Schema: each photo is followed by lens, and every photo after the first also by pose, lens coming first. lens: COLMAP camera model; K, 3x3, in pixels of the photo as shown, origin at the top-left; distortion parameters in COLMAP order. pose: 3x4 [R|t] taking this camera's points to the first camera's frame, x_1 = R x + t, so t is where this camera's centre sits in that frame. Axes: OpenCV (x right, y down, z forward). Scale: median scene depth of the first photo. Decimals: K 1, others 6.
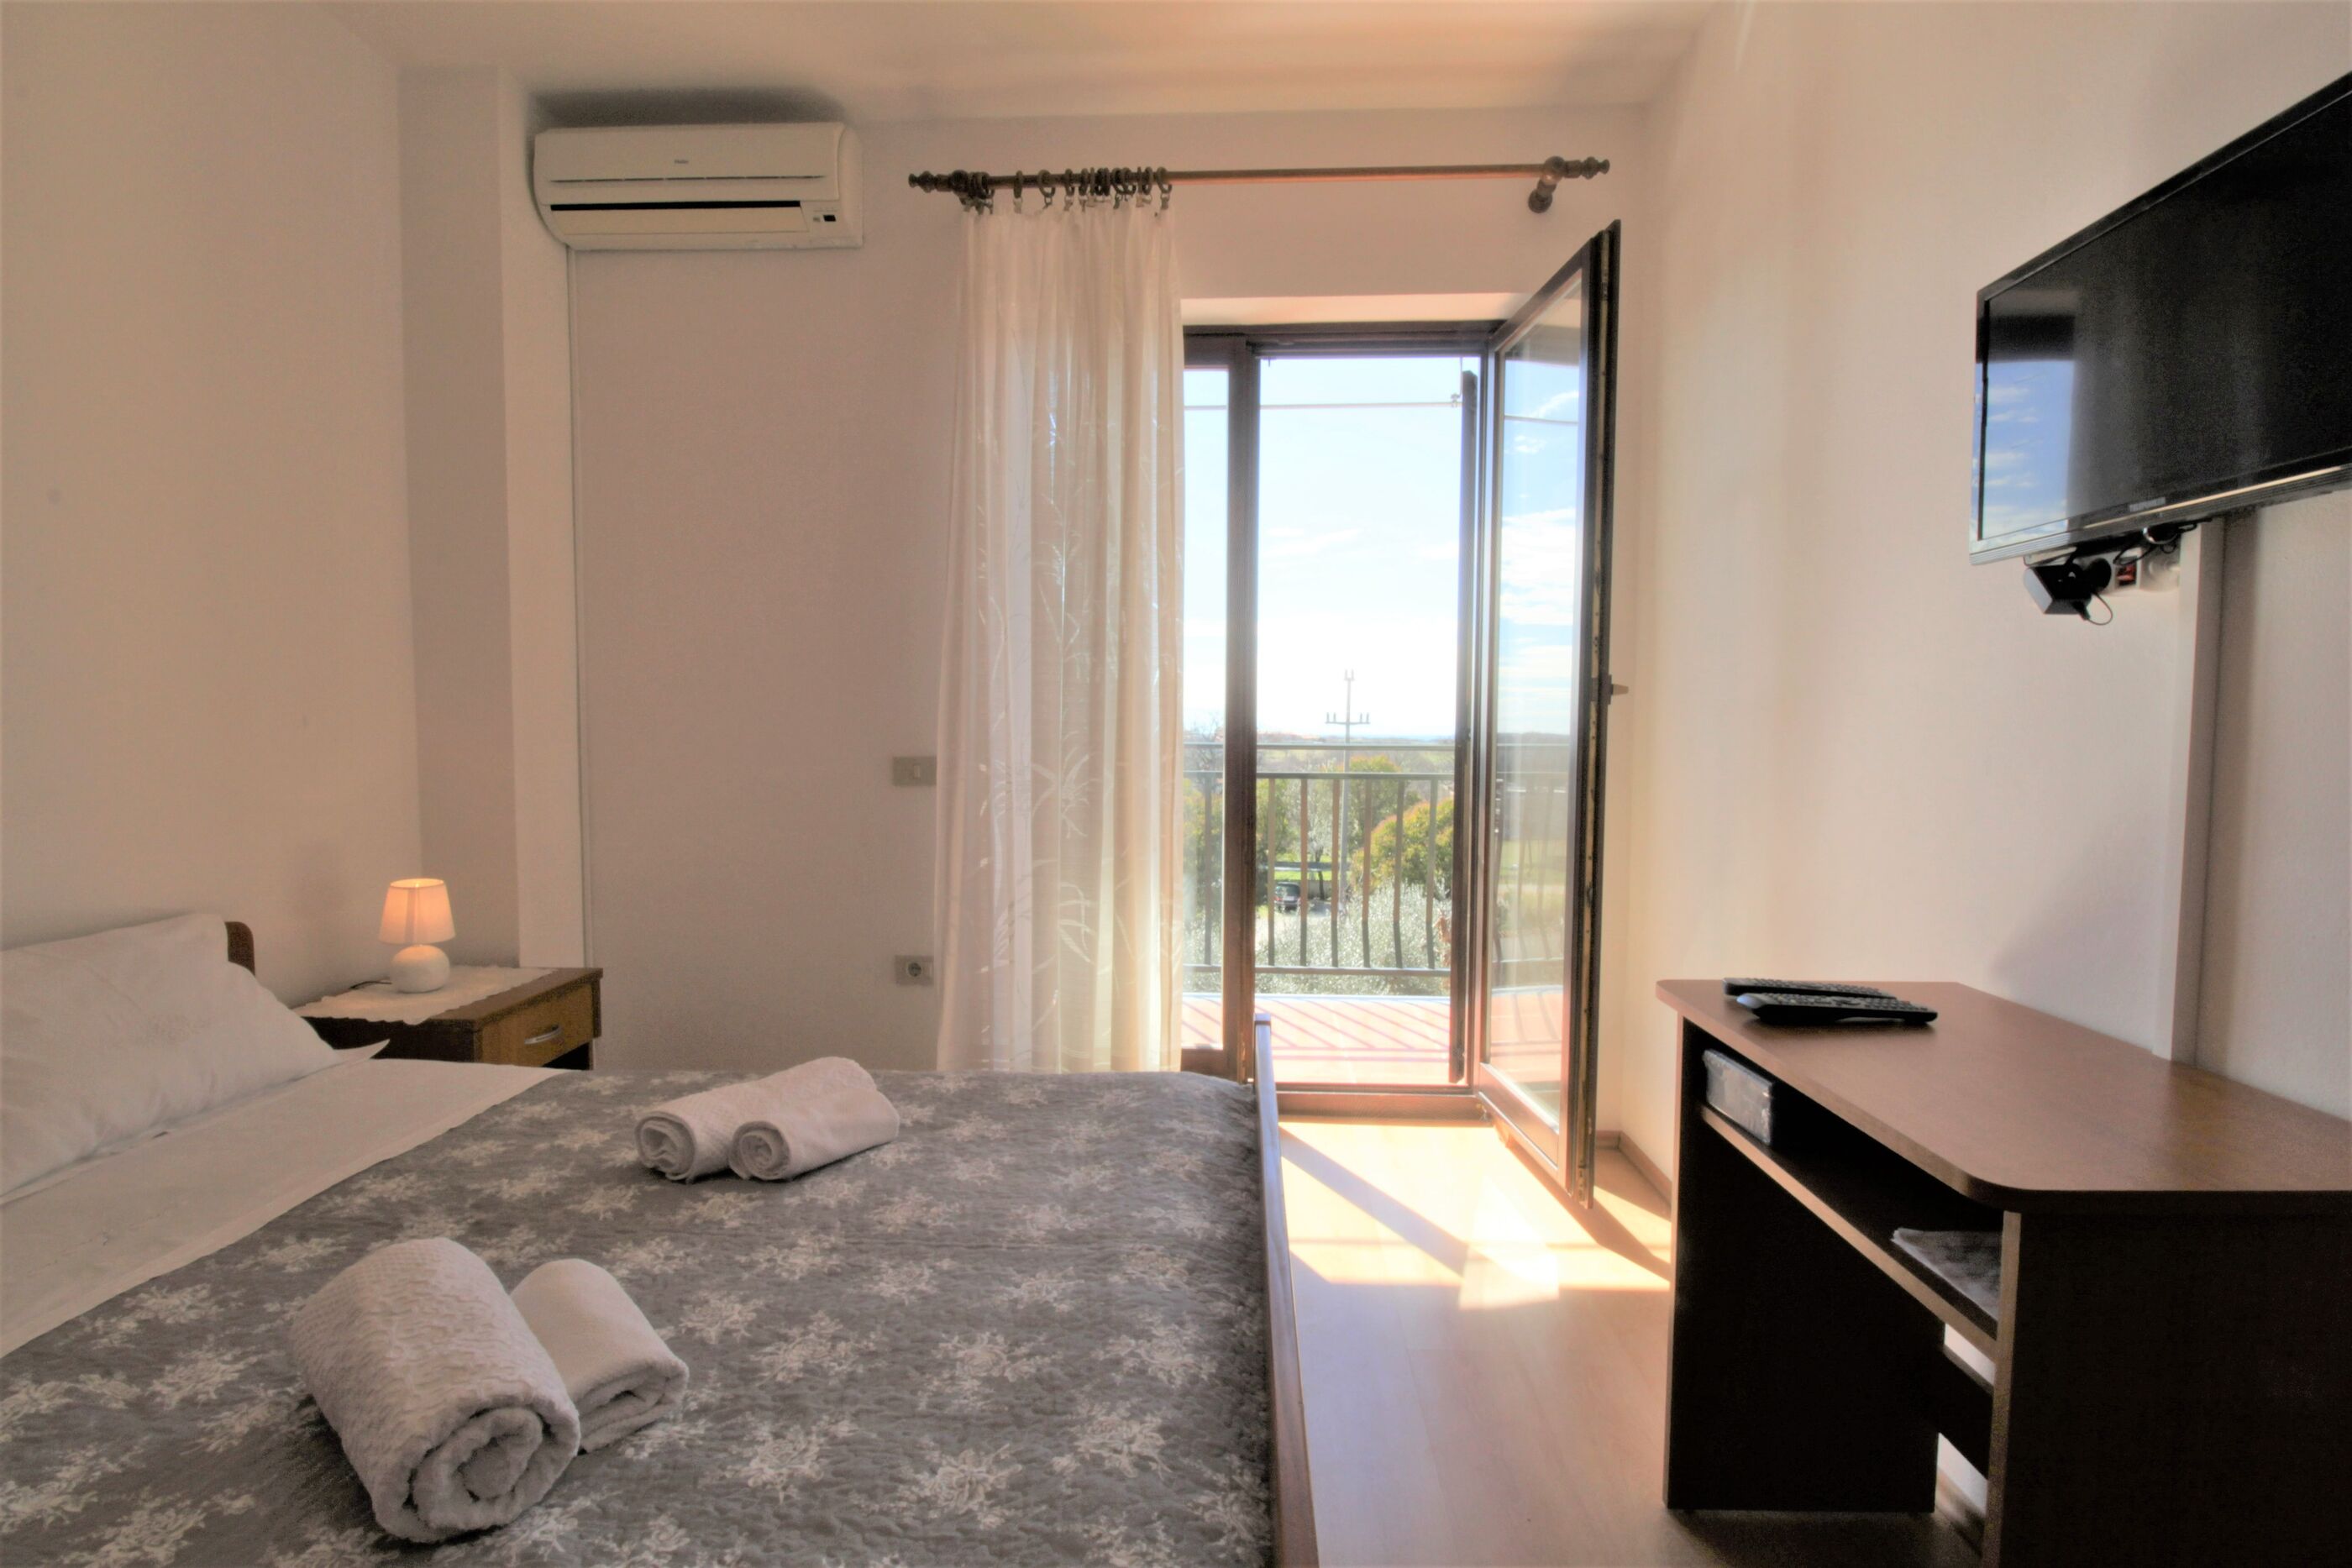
lens RADIAL K [[1094.5, 0, 1198.2], [0, 1094.5, 784.5], [0, 0, 1]] dist [-0.000222, -0.012160]
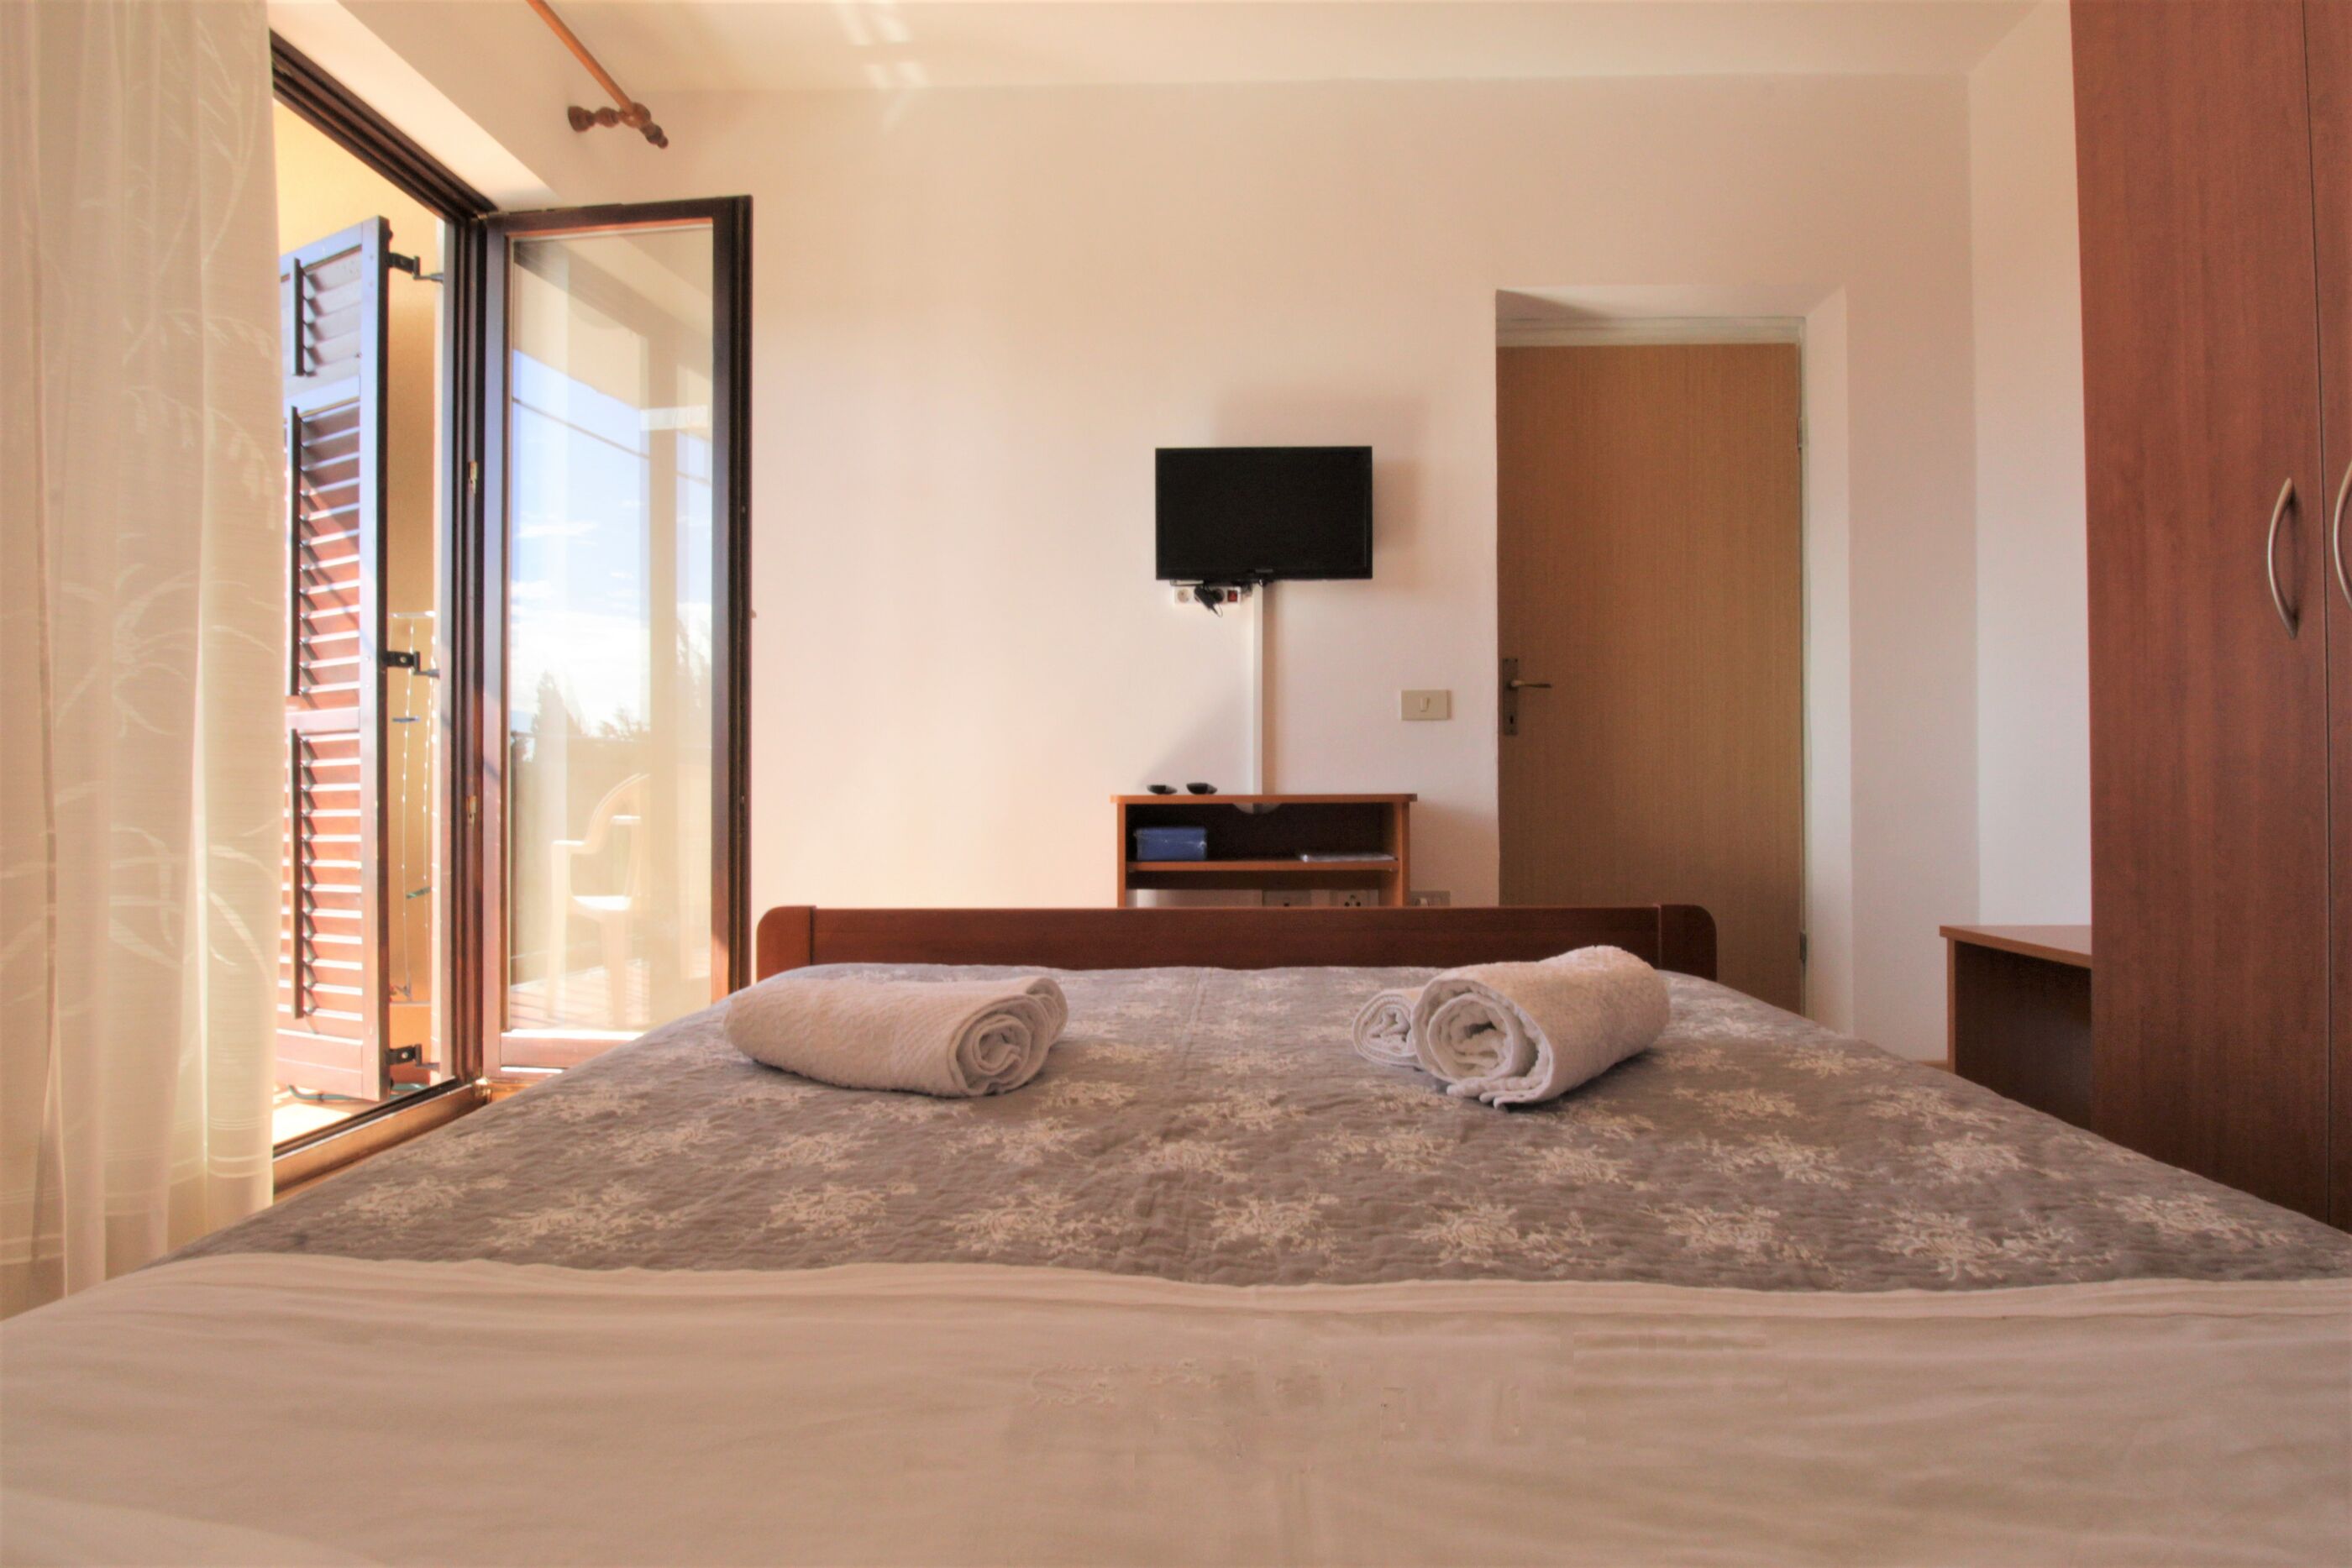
lens RADIAL K [[1094.5, 0, 1198.2], [0, 1094.5, 784.5], [0, 0, 1]] dist [-0.000222, -0.012160]
pose [[-0.015795, 0.002203, 0.999873, -1.066202], [0.054502, 0.998513, -0.001339, 0.150370], [-0.998389, 0.054474, -0.015892, 0.779863]]
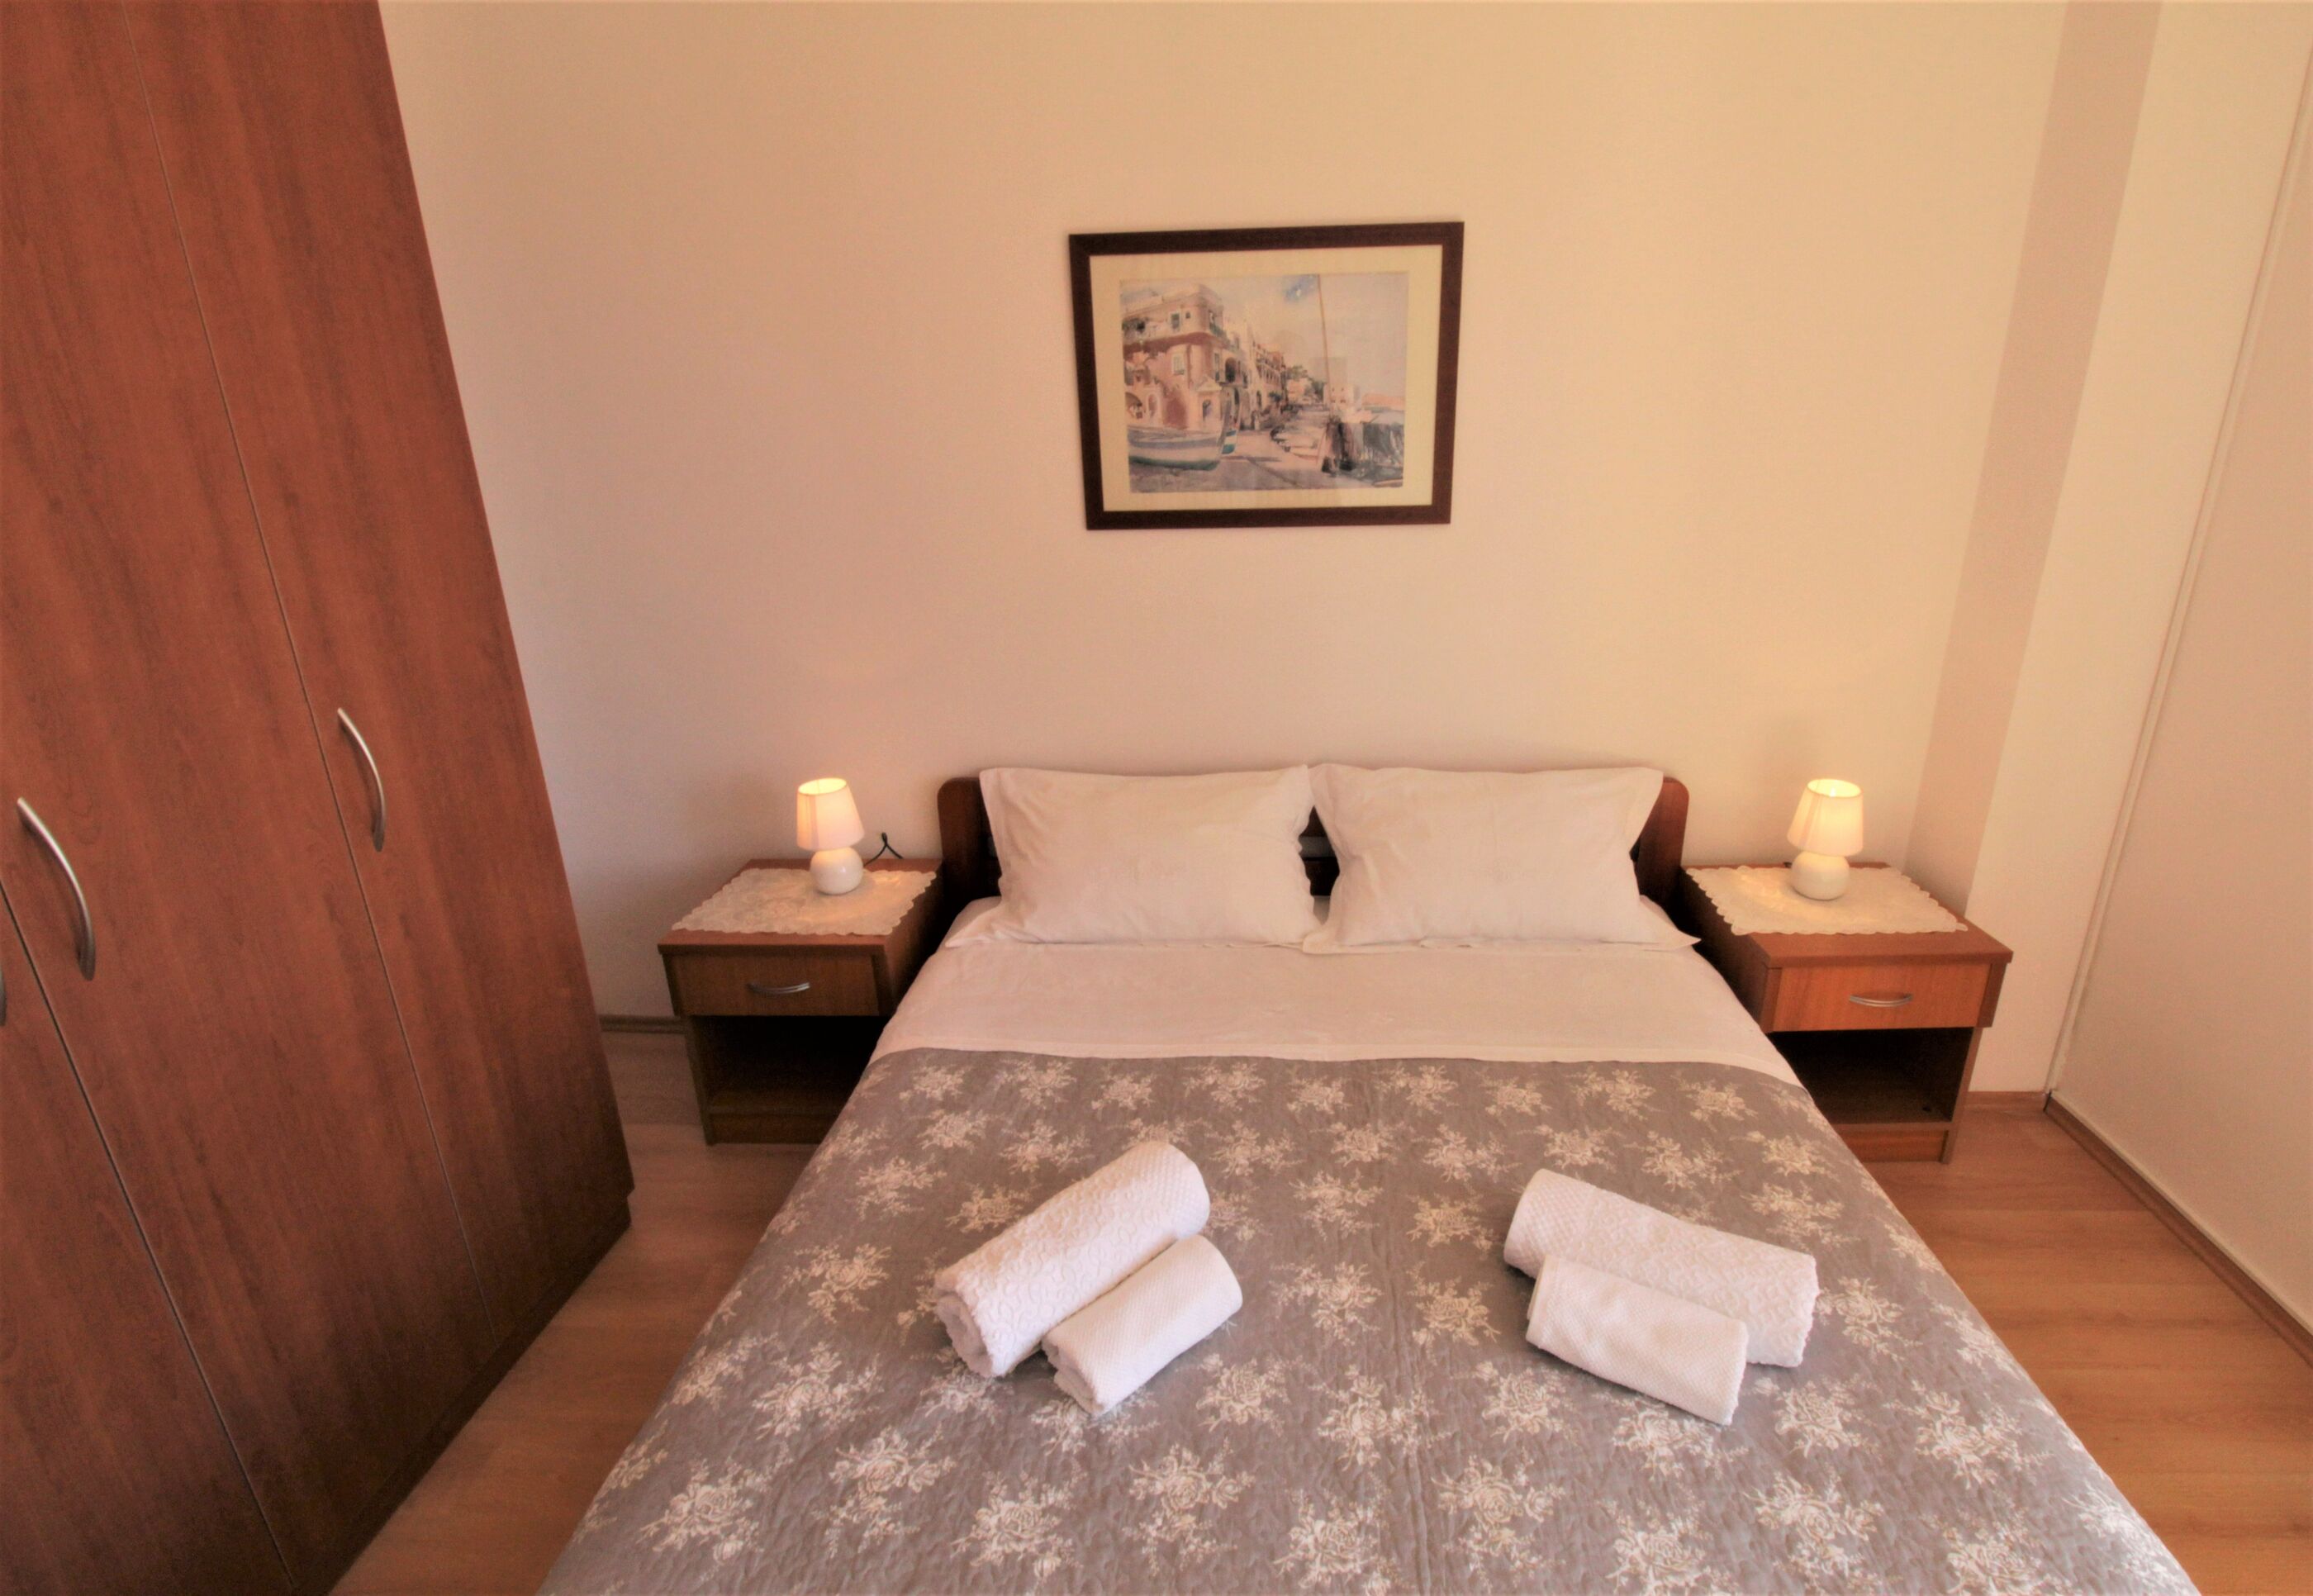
lens RADIAL K [[1117.9, 0, 1221.8], [0, 1117.9, 801.6], [0, 0, 1]] dist [0.001550, -0.015566]
pose [[-0.001548, 0.330641, -0.943755, 0.255386], [-0.037999, 0.943056, 0.330458, -0.266436], [0.999277, 0.036373, 0.011104, 0.643143]]
